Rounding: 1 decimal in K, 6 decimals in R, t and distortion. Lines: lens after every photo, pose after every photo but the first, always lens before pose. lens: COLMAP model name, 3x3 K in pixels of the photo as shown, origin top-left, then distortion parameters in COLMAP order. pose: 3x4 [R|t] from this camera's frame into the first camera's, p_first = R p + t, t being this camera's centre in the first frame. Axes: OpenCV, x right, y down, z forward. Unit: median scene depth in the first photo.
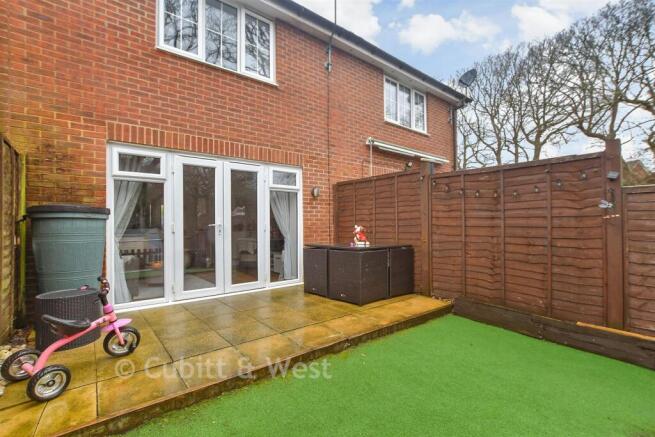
lens RADIAL K [[297.9, 0, 328.0], [0, 297.9, 219.0], [0, 0, 1]] dist [0.000443, 0.000018]
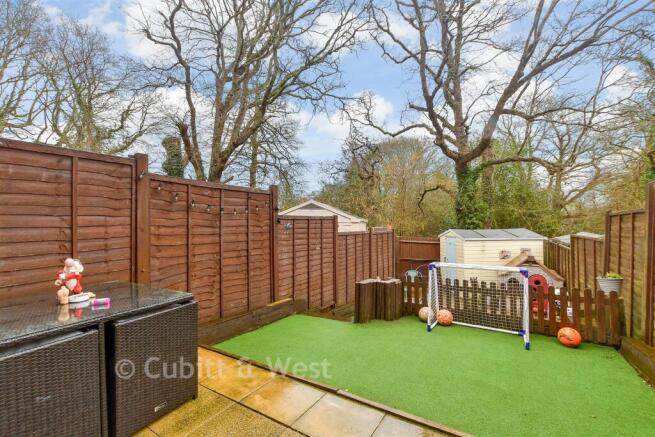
lens RADIAL K [[297.9, 0, 327.6], [0, 297.9, 222.8], [0, 0, 1]] dist [0.000443, 0.000018]
pose [[-0.323704, 0.010369, 0.946102, -0.481861], [-0.002299, 0.999928, -0.011745, -0.029082], [-0.946156, -0.005977, -0.323657, 0.899365]]
